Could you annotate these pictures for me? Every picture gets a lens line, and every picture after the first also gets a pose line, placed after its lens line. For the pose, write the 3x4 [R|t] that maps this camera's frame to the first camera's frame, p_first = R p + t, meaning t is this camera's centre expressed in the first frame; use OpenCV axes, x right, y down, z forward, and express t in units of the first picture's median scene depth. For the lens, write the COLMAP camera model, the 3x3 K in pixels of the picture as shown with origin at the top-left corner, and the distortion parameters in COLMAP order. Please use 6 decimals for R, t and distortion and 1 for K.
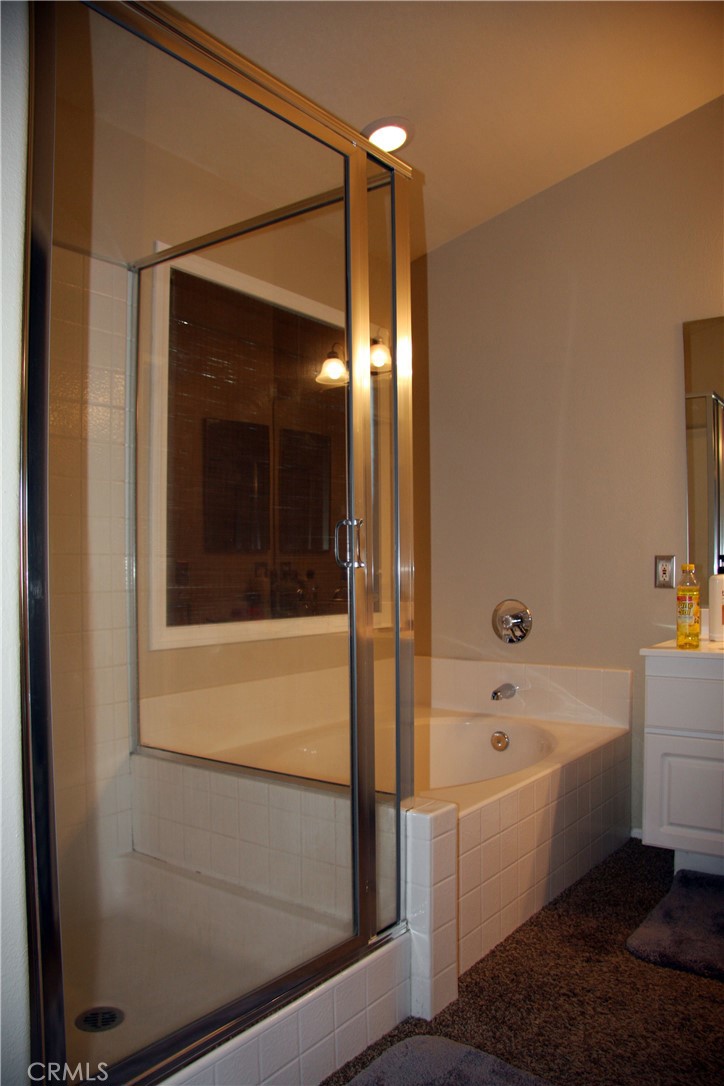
lens RADIAL K [[839.9, 0, 366.9], [0, 839.9, 547.5], [0, 0, 1]] dist [-0.183131, 0.122168]
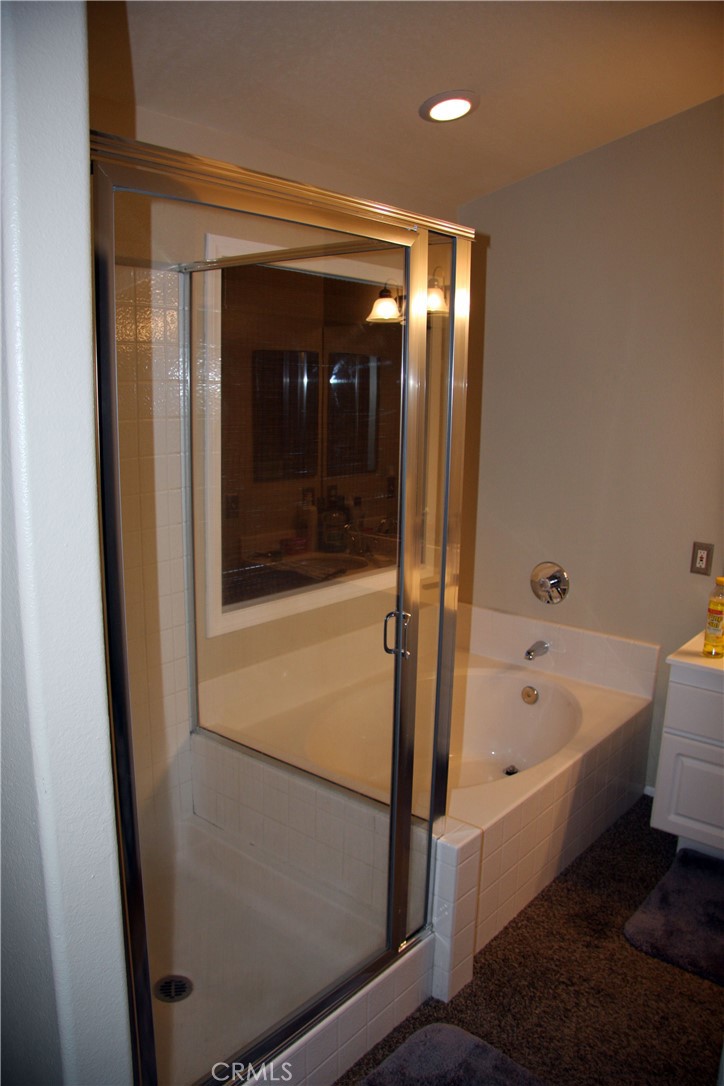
lens RADIAL K [[839.9, 0, 358.8], [0, 839.9, 542.3], [0, 0, 1]] dist [-0.183131, 0.122168]
pose [[0.997593, 0.040932, -0.055963, -0.010174], [-0.027731, 0.975325, 0.219027, -0.246118], [0.063548, -0.216948, 0.974113, -0.015189]]
